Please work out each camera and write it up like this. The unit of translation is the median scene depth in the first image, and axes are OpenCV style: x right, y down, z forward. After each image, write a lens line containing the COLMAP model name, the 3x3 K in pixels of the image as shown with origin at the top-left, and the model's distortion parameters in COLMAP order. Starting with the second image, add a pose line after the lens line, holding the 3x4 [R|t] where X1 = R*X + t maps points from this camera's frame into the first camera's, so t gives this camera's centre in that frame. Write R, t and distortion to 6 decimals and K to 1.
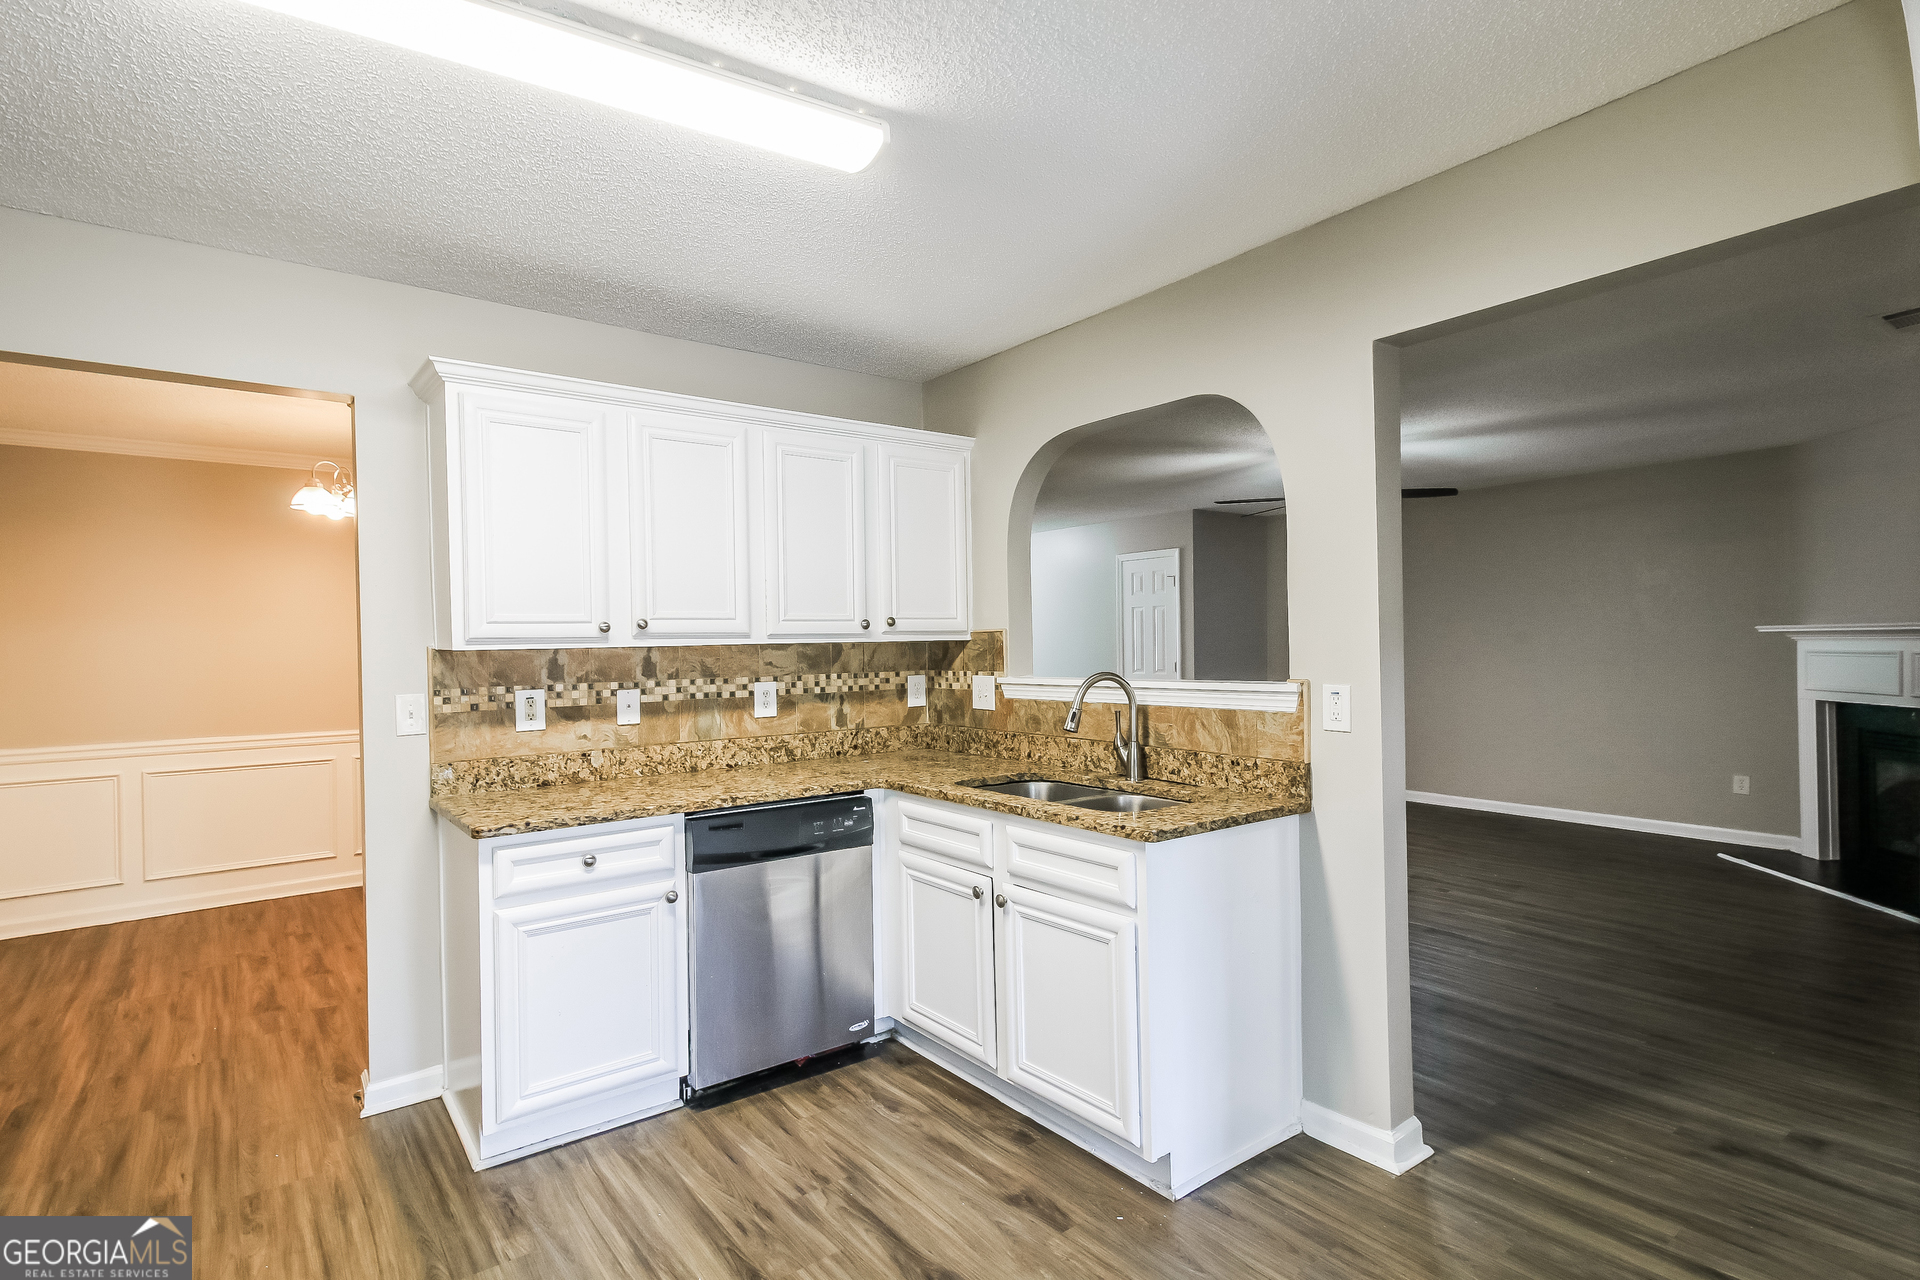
lens RADIAL K [[941.3, 0, 960.0], [0, 941.3, 640.0], [0, 0, 1]] dist [0.002929, 0.000390]
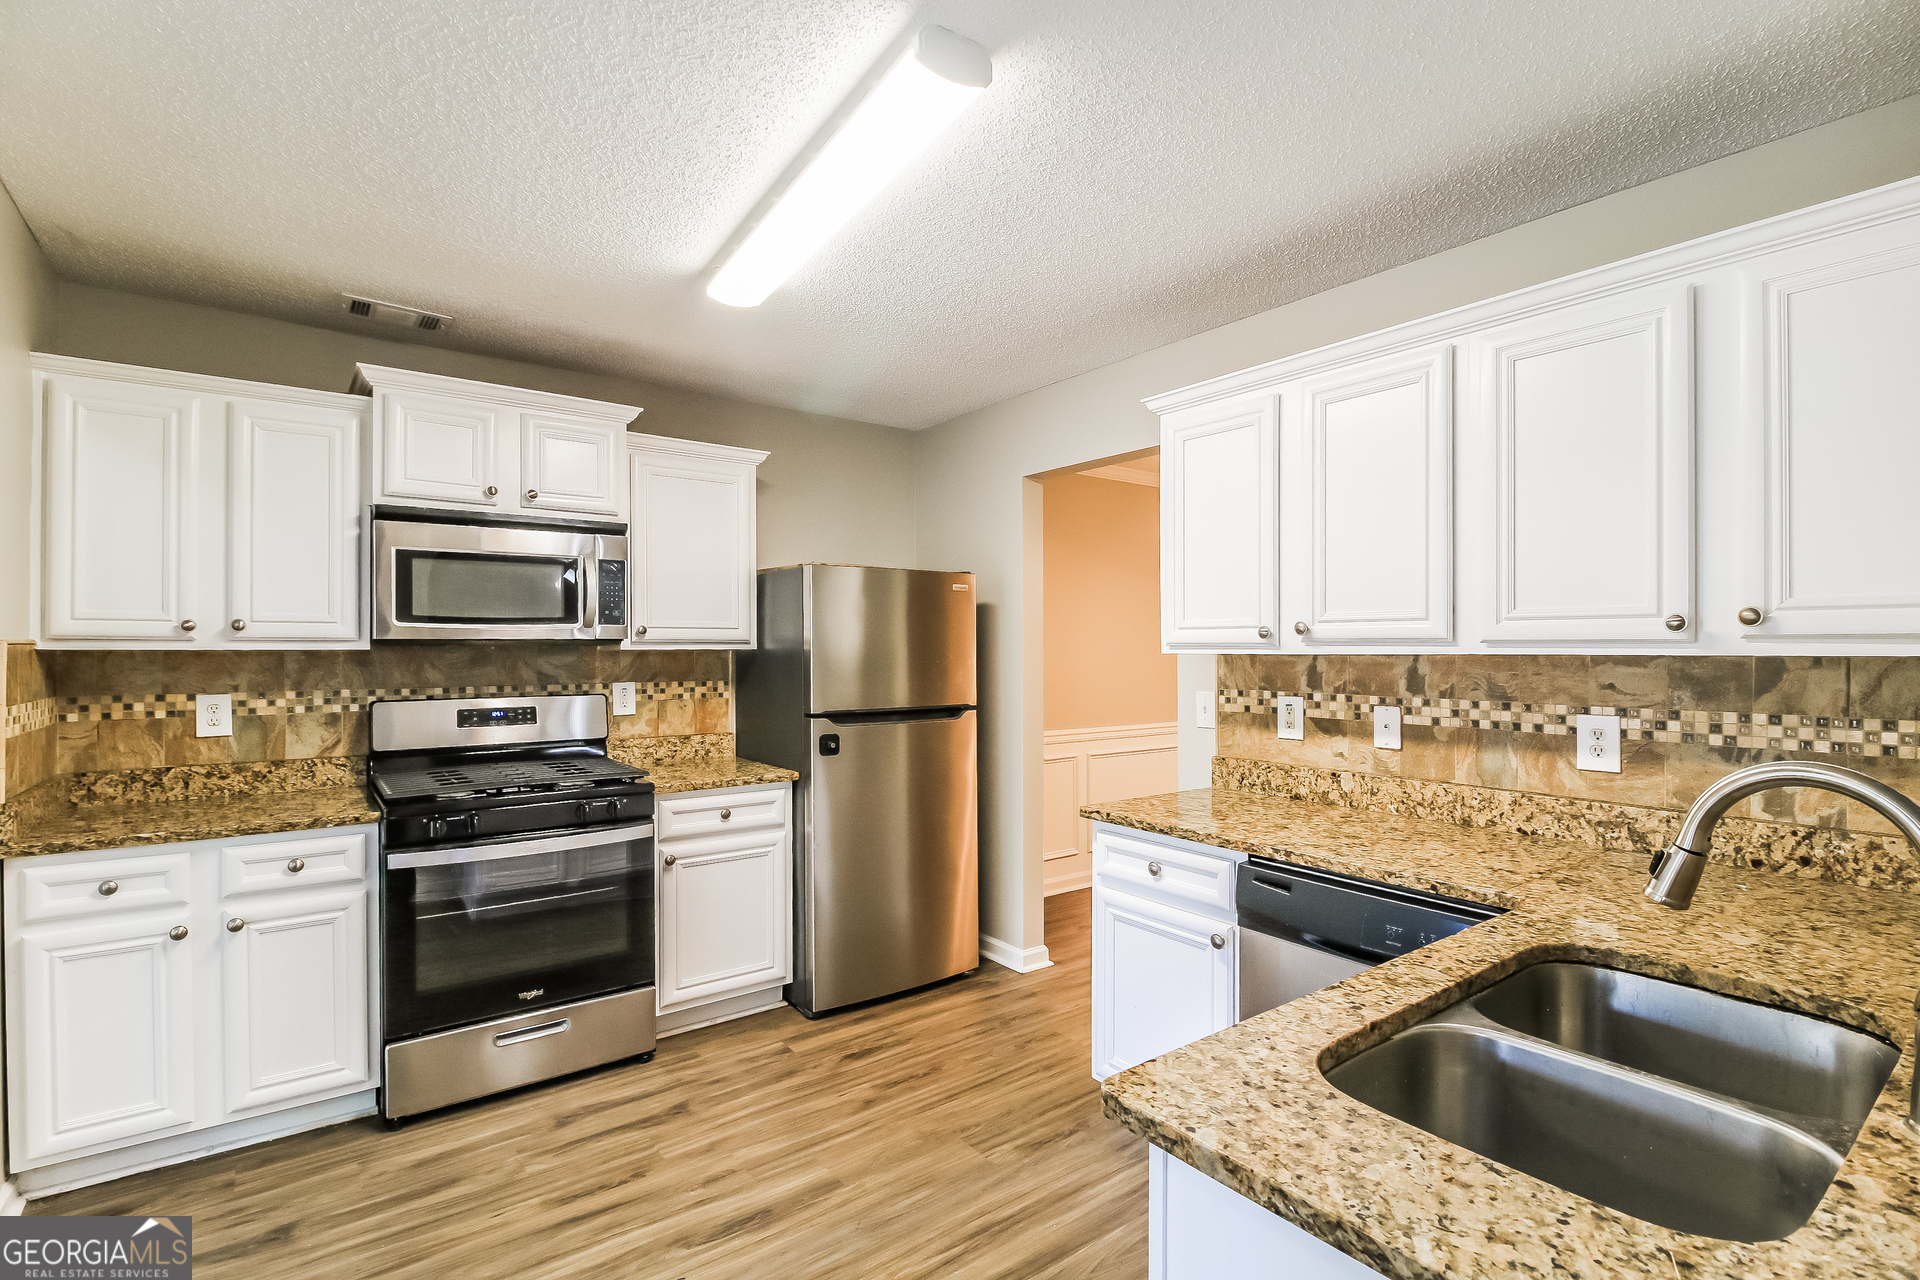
lens RADIAL K [[881.4, 0, 955.0], [0, 881.4, 622.0], [0, 0, 1]] dist [-0.000873, -0.010192]
pose [[-0.020092, -0.013065, -0.999713, 0.420376], [-0.000165, 0.999915, -0.013065, -0.010944], [0.999798, -0.000098, -0.020092, 0.621458]]
